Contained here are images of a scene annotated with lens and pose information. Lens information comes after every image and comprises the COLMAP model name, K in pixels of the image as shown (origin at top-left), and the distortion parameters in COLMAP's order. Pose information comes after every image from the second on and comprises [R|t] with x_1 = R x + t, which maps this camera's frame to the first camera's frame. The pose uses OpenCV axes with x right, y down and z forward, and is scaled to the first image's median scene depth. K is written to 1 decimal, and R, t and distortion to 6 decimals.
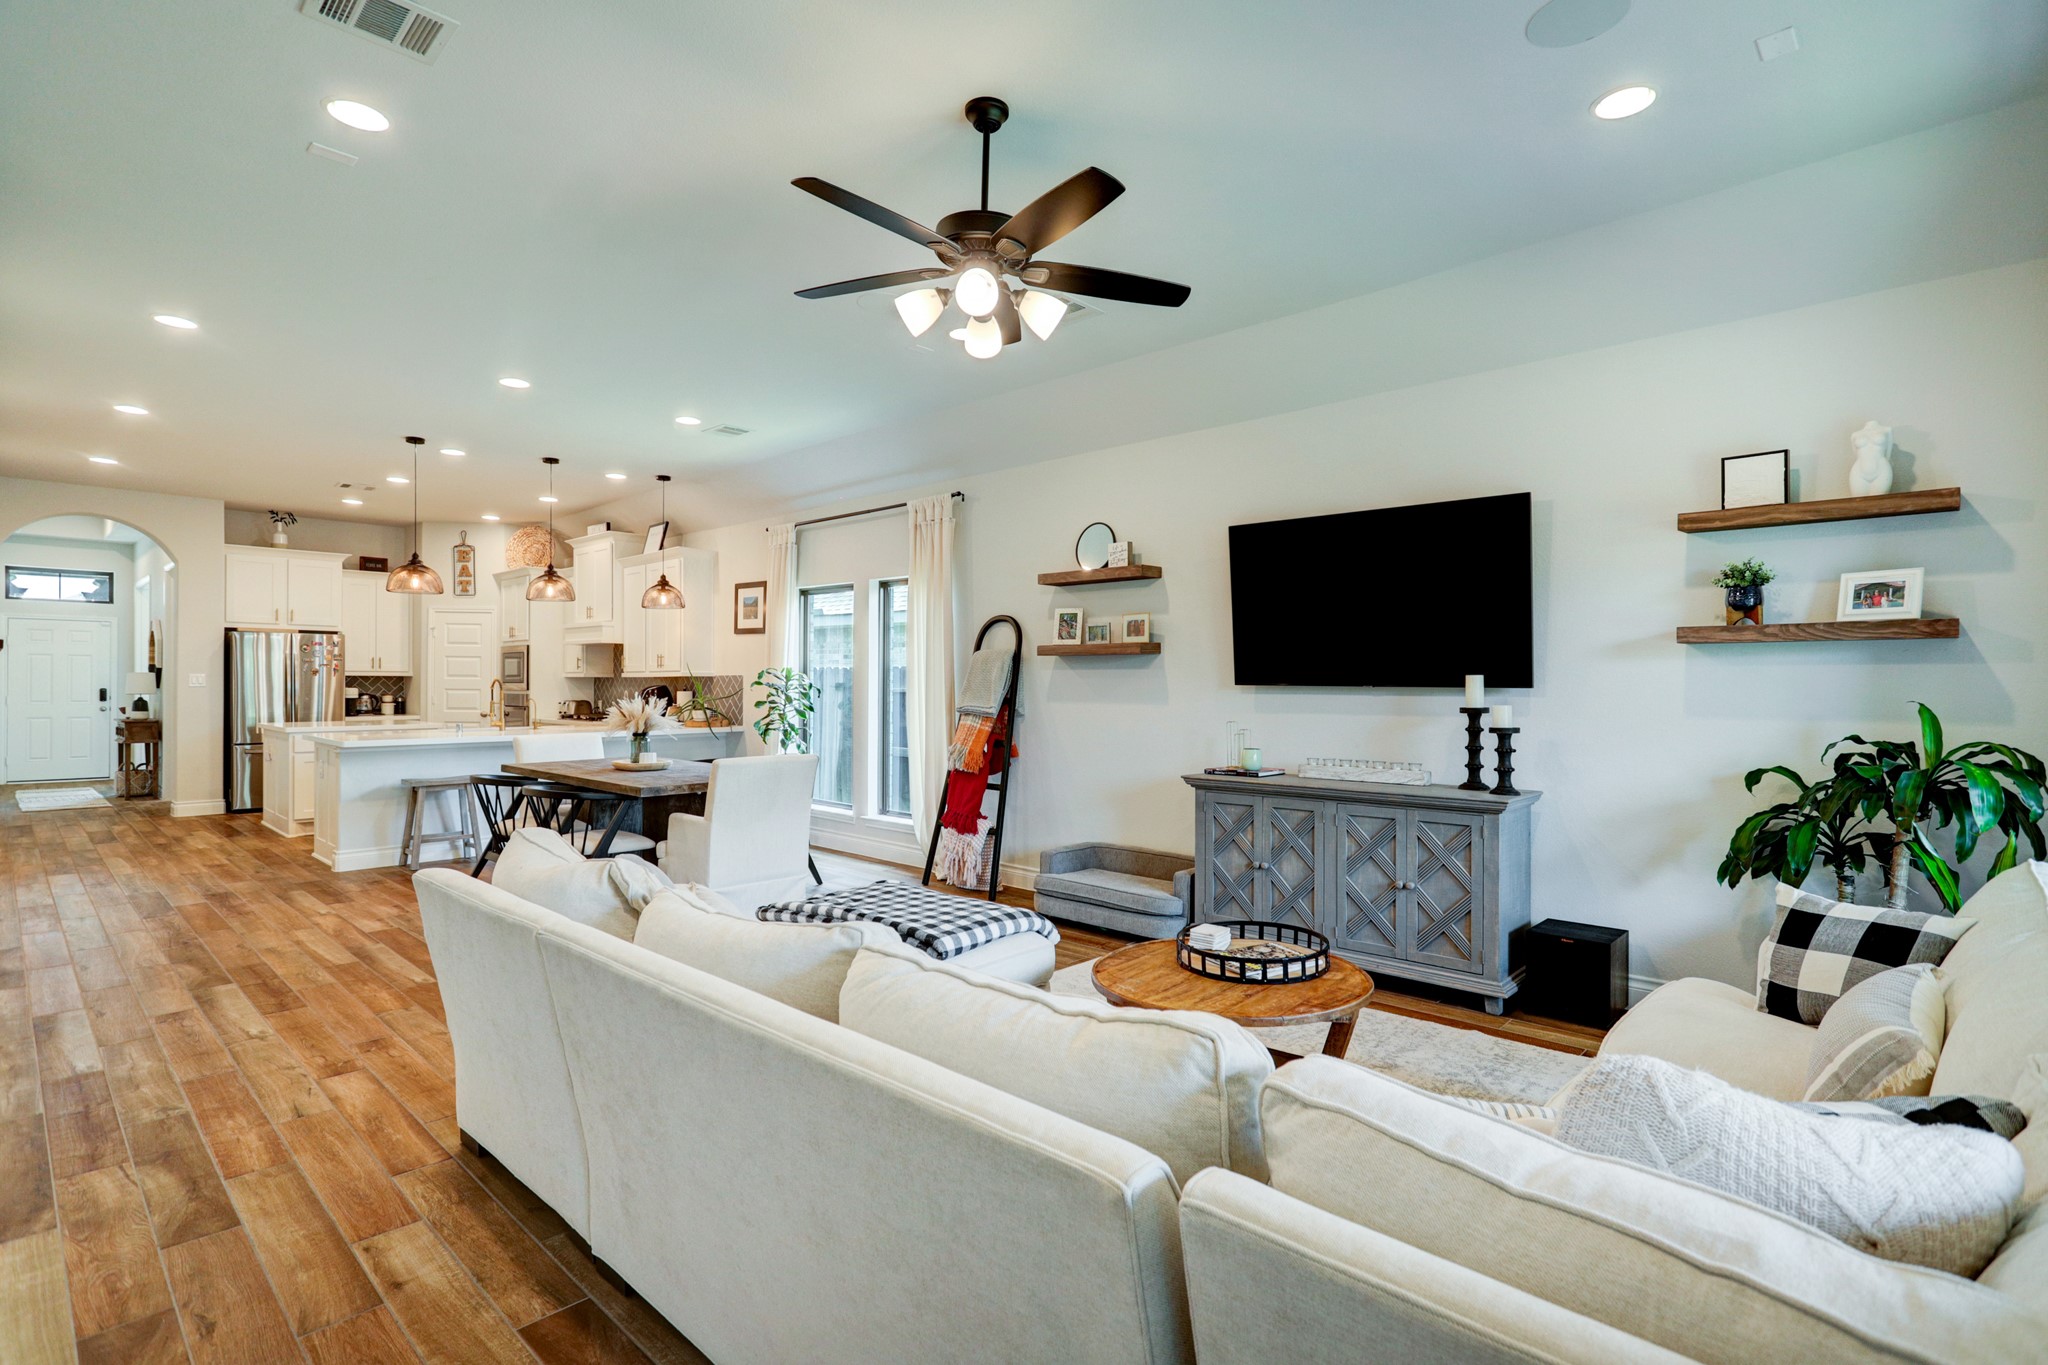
lens RADIAL K [[987.8, 0, 1017.8], [0, 987.8, 685.1], [0, 0, 1]] dist [0.002498, 0.000250]
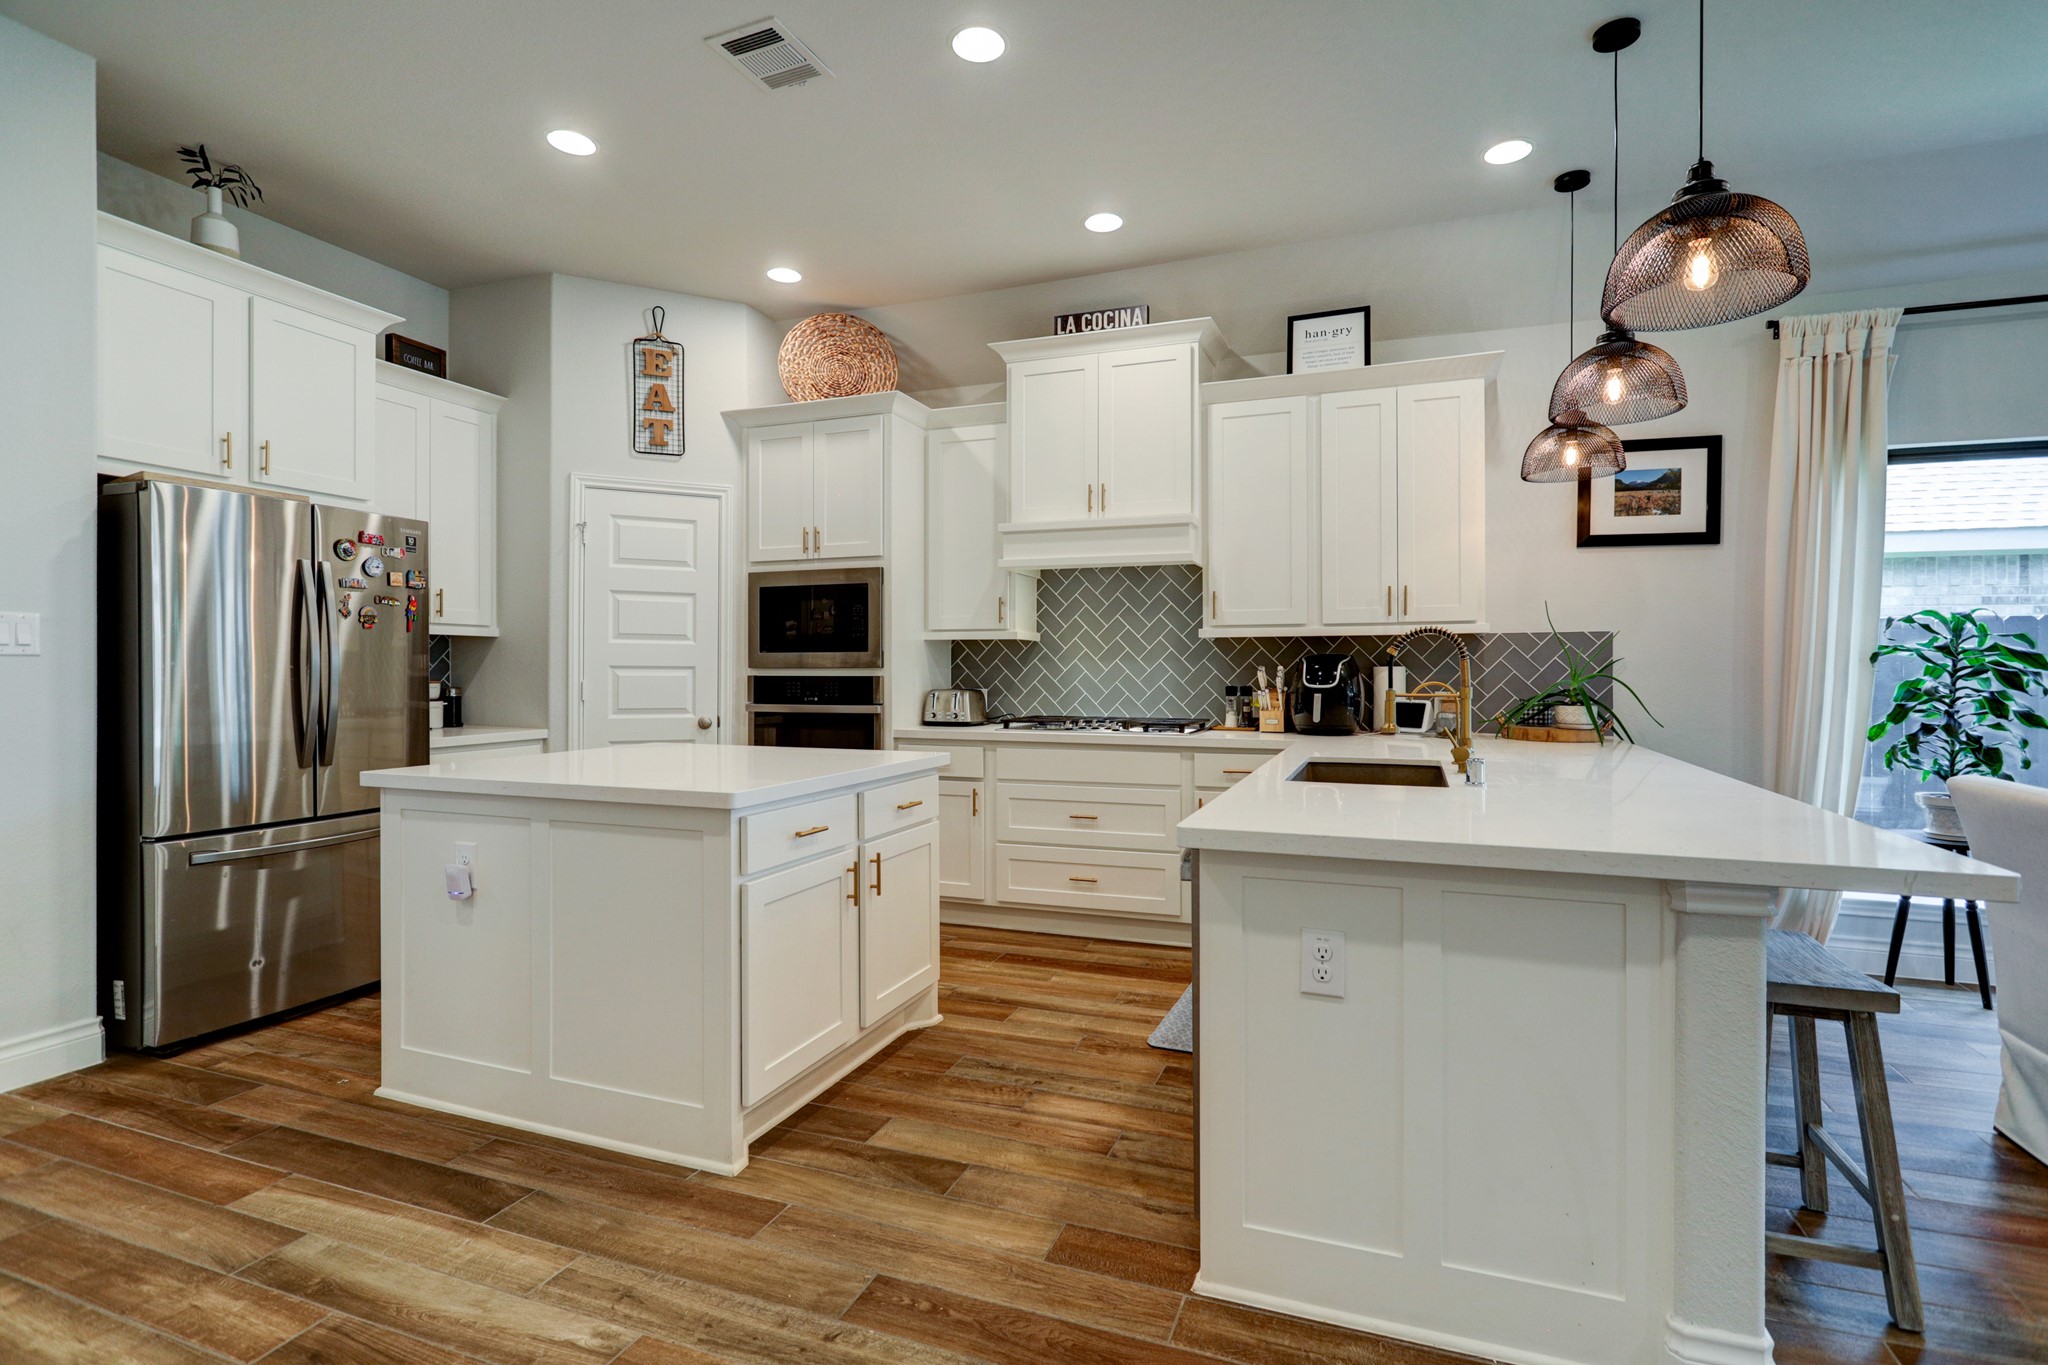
lens RADIAL K [[987.8, 0, 1029.0], [0, 987.8, 677.6], [0, 0, 1]] dist [0.002498, 0.000250]
pose [[0.918254, -0.008311, 0.395906, -0.633323], [0.004980, 0.999943, 0.009441, 0.005907], [-0.395962, -0.006697, 0.918243, 0.575173]]
